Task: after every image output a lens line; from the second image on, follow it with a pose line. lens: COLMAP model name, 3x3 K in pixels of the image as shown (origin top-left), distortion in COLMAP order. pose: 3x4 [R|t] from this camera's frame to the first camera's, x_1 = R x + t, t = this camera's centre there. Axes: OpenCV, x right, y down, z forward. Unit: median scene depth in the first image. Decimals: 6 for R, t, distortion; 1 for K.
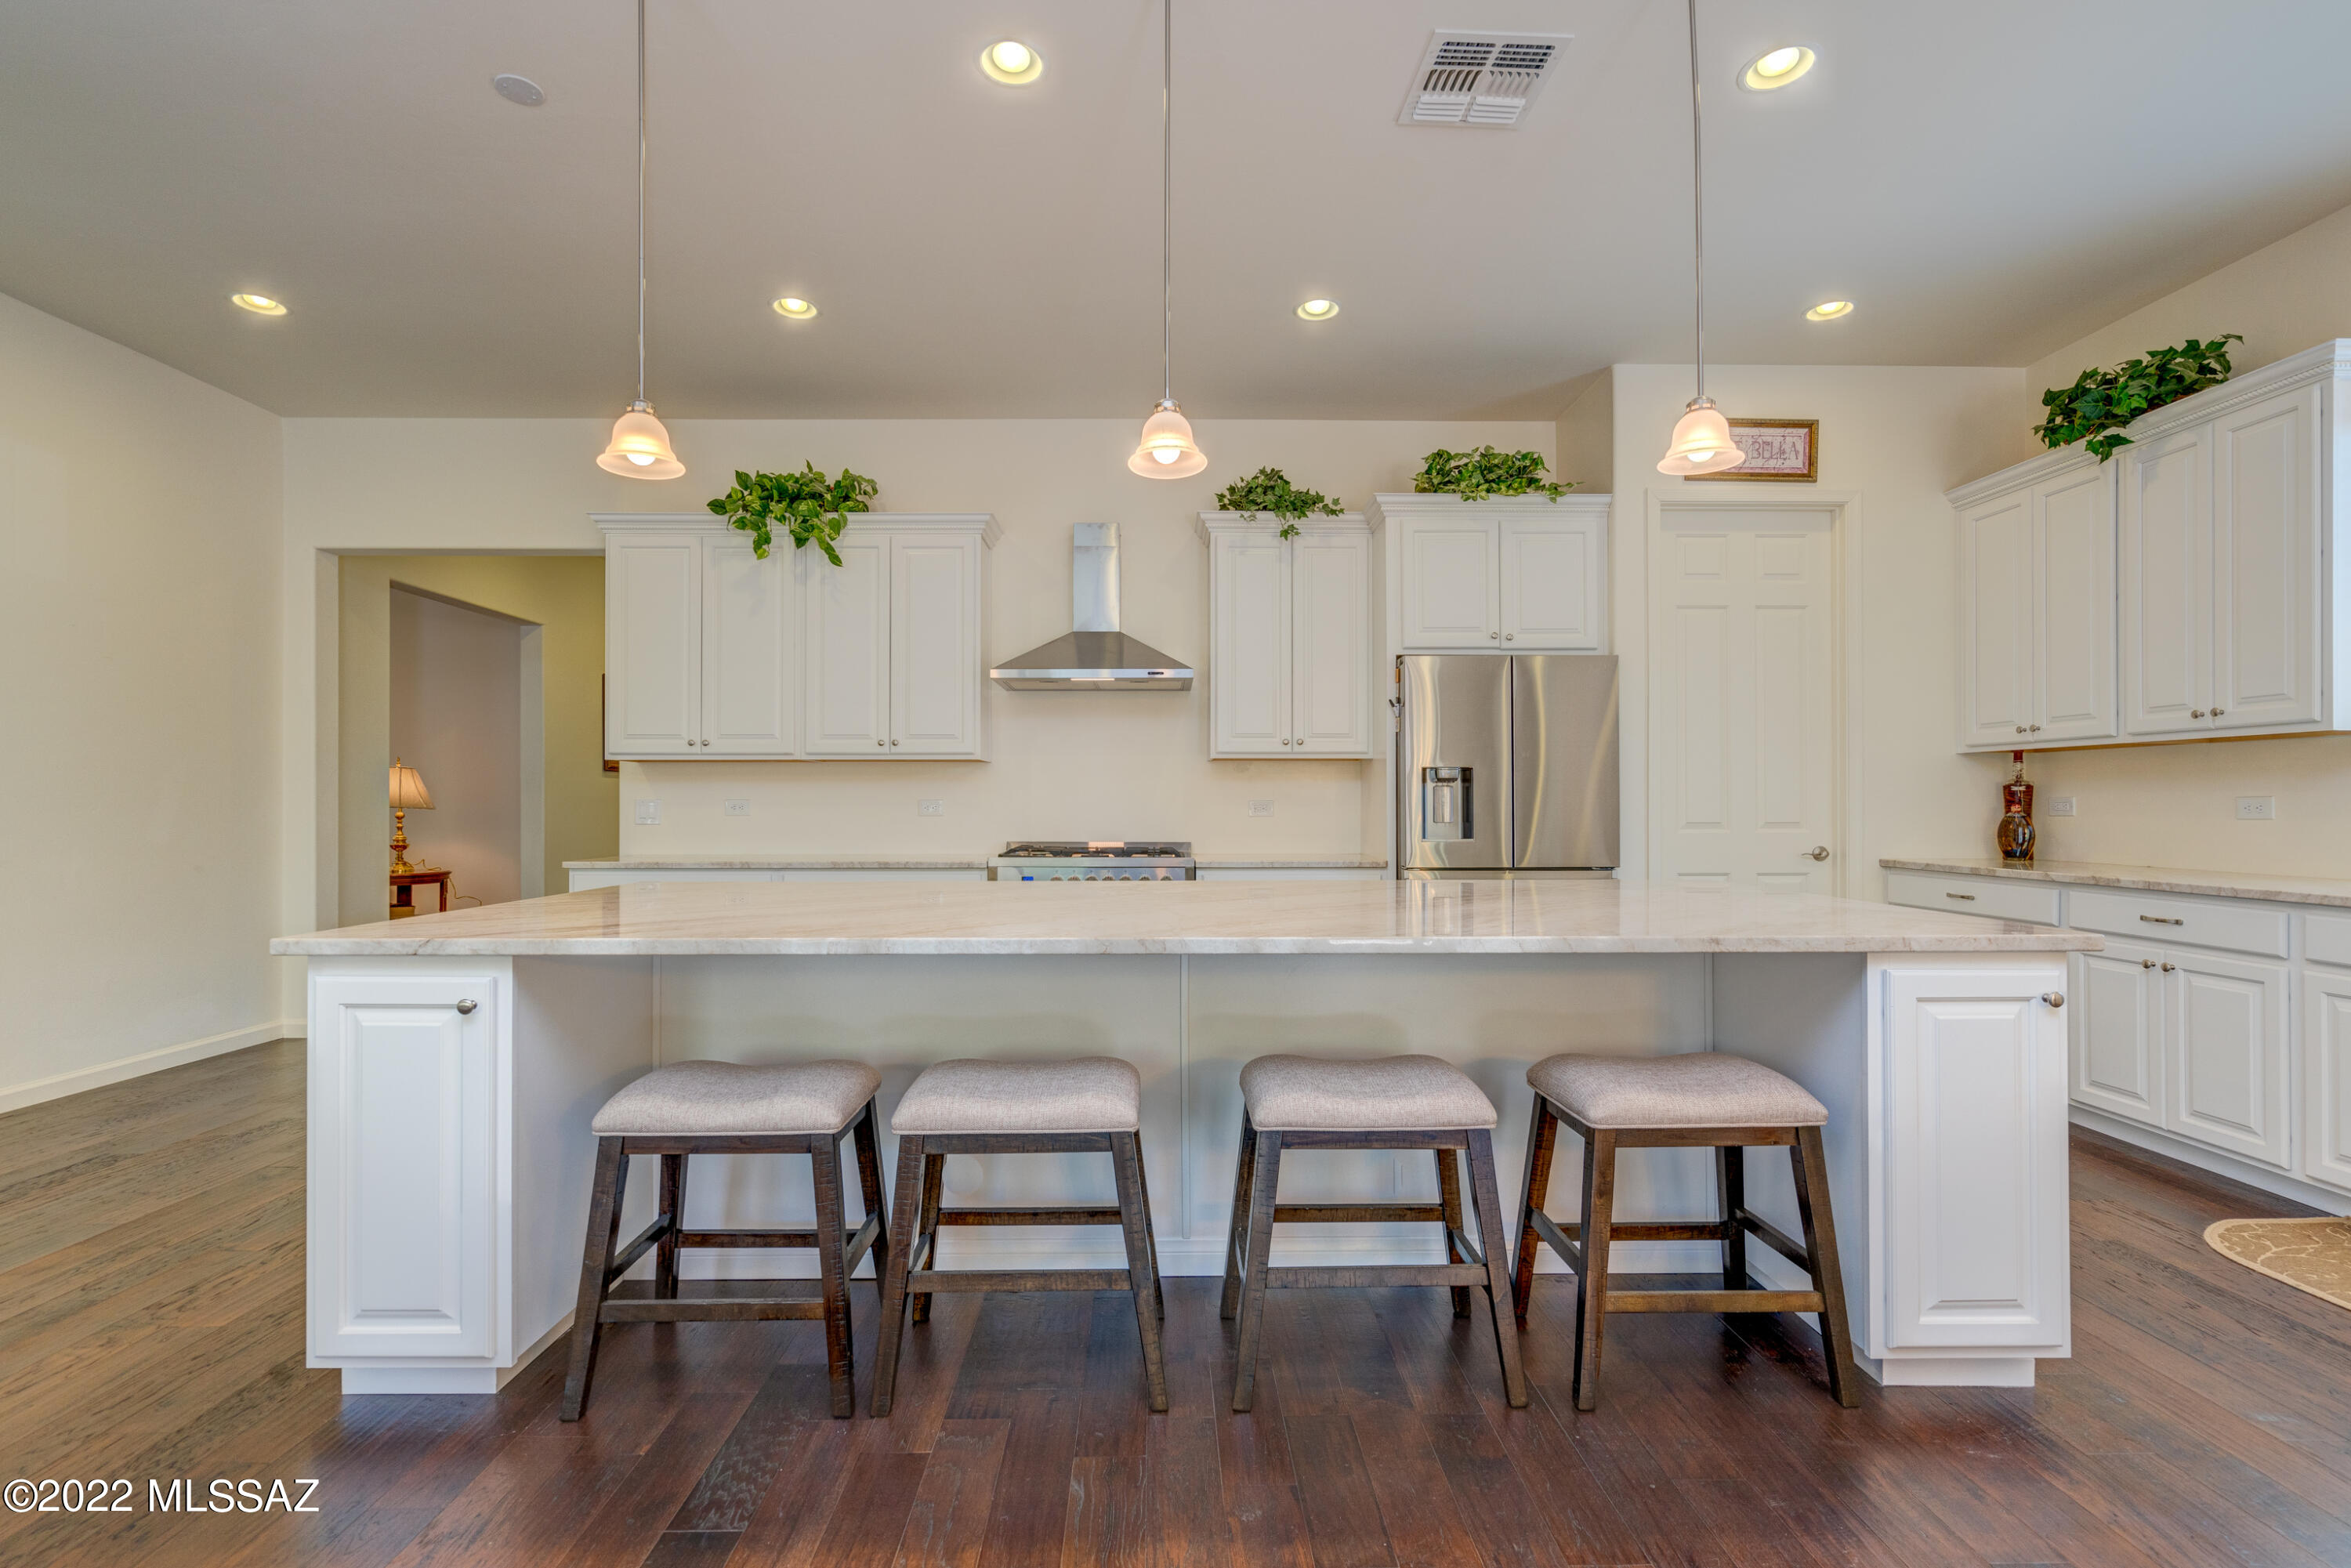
lens RADIAL K [[1064.2, 0, 1172.1], [0, 1064.2, 791.7], [0, 0, 1]] dist [0.004352, 0.000853]
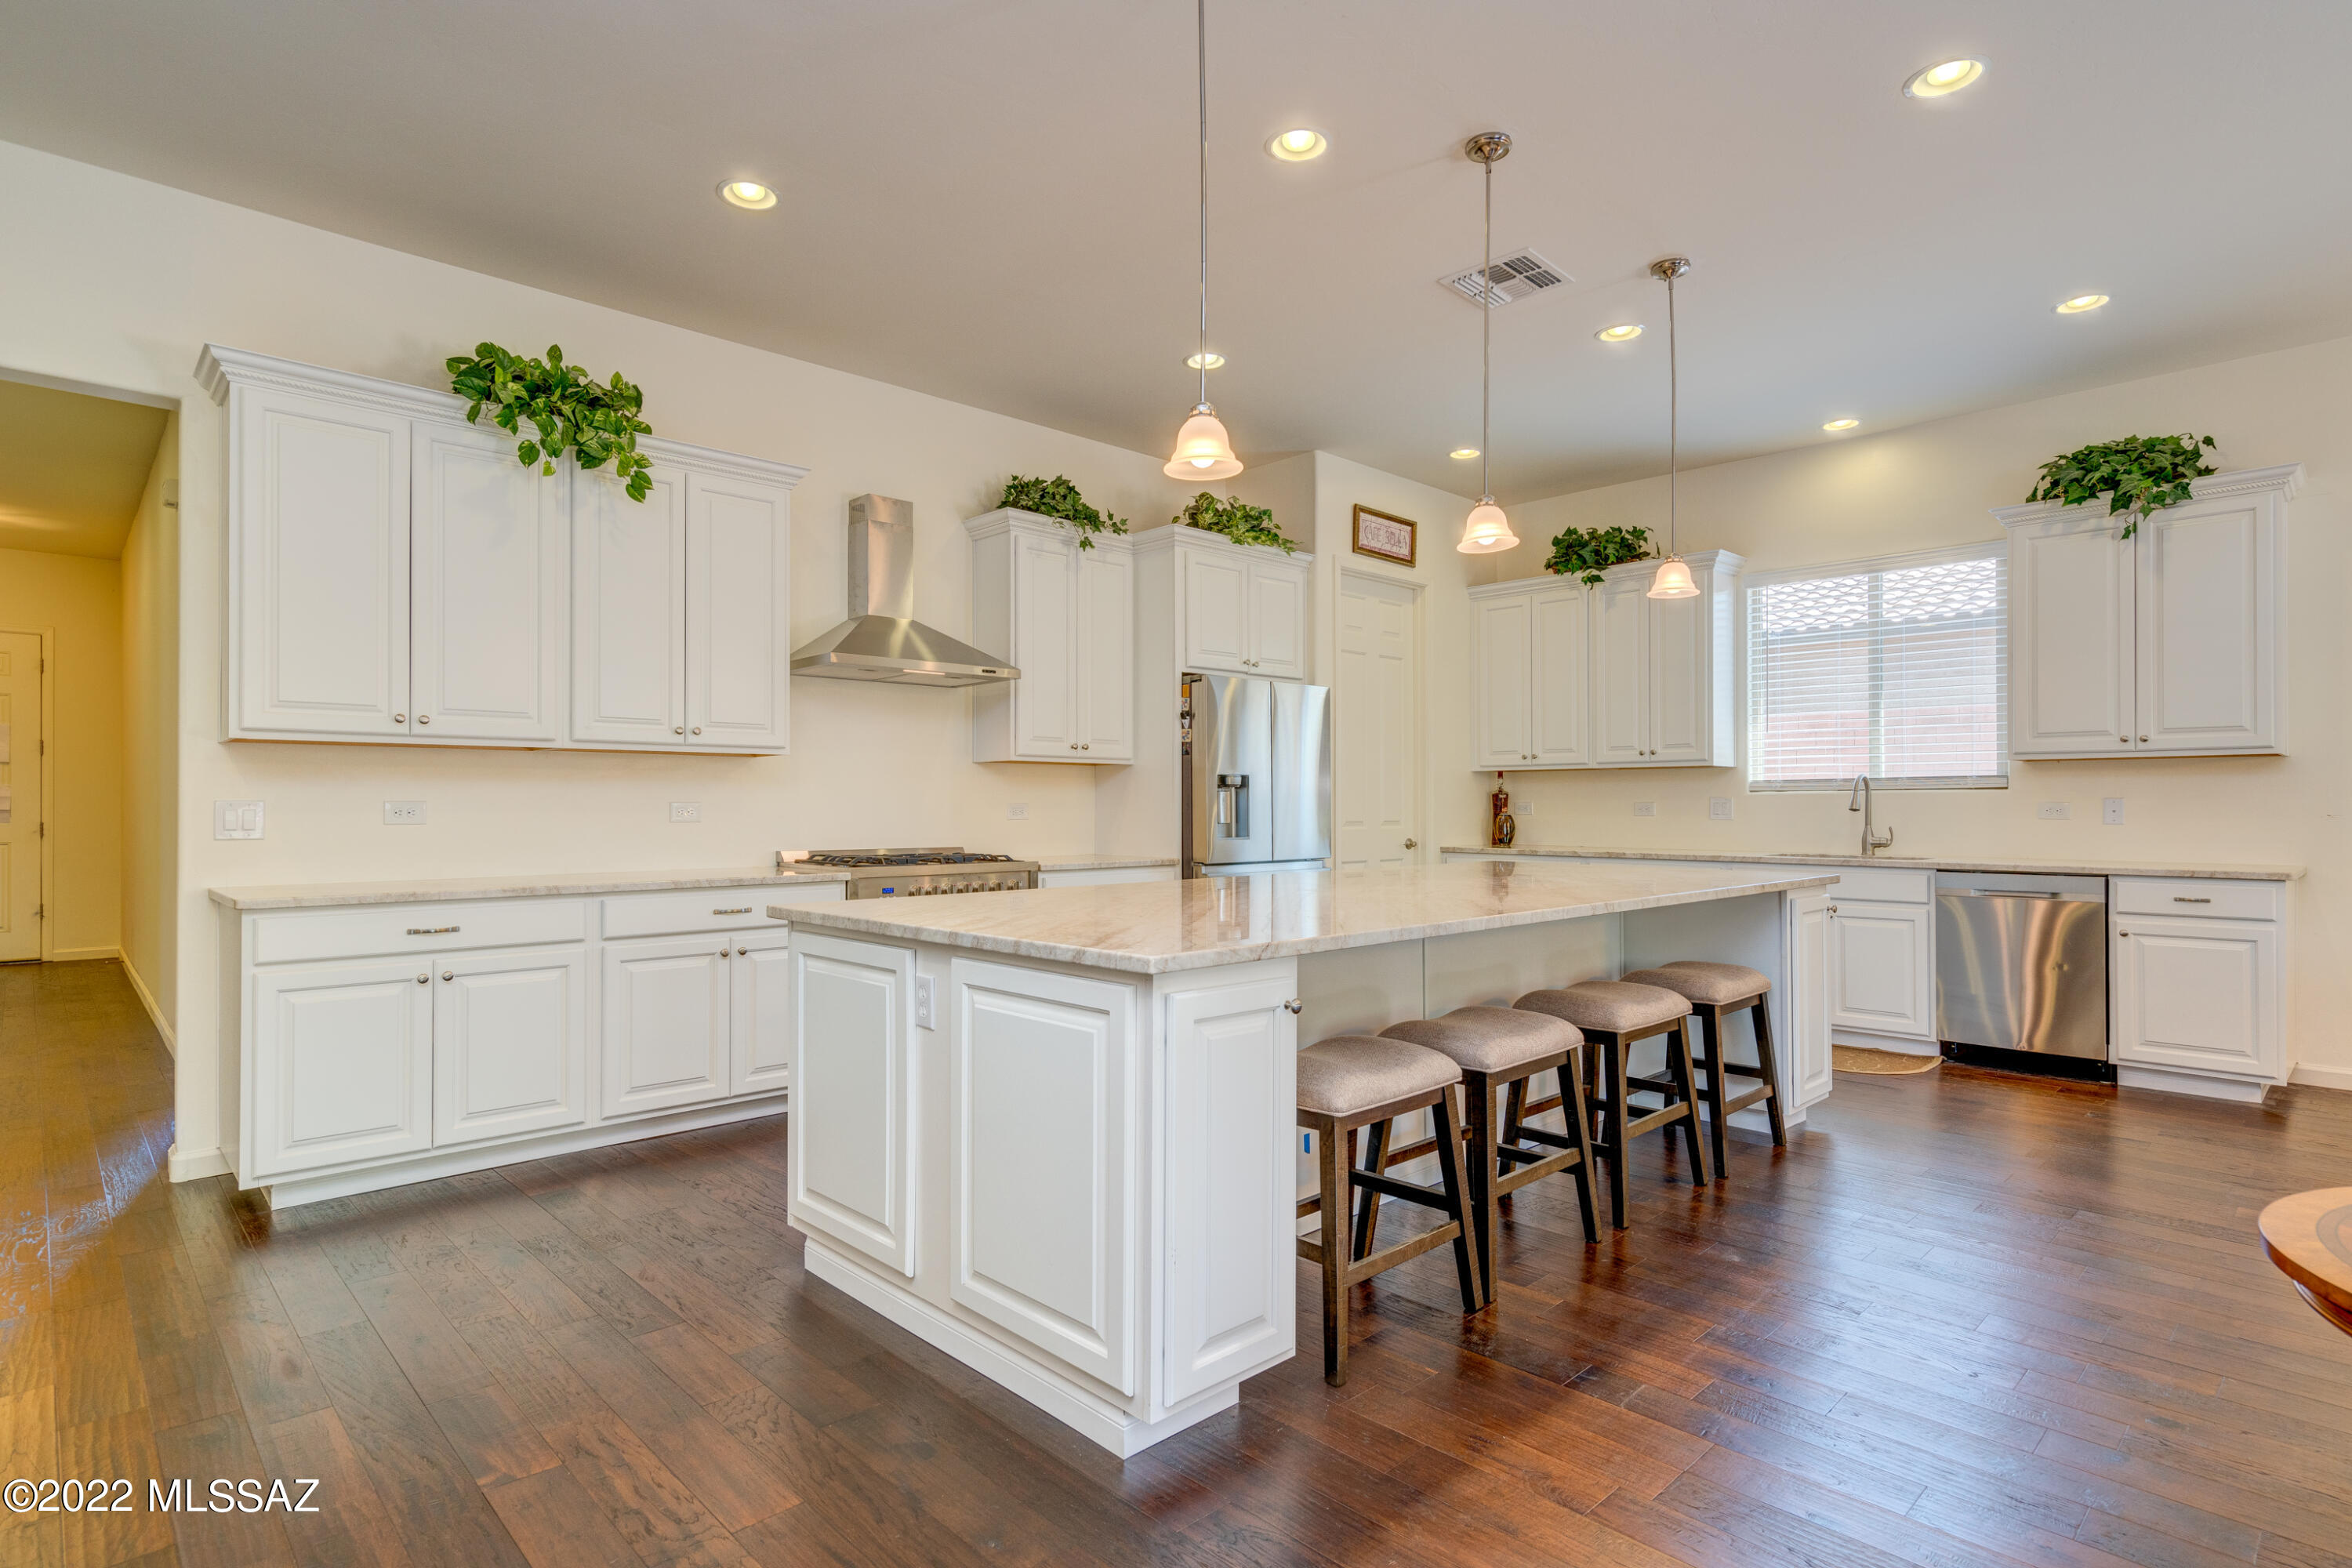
lens RADIAL K [[1199.6, 0, 1182.5], [0, 1199.6, 795.1], [0, 0, 1]] dist [0.019211, 0.000252]
pose [[0.733246, 0.005842, 0.679938, -0.637665], [-0.008587, 0.999963, 0.000669, -0.002001], [-0.679909, -0.006329, 0.733269, 0.086402]]
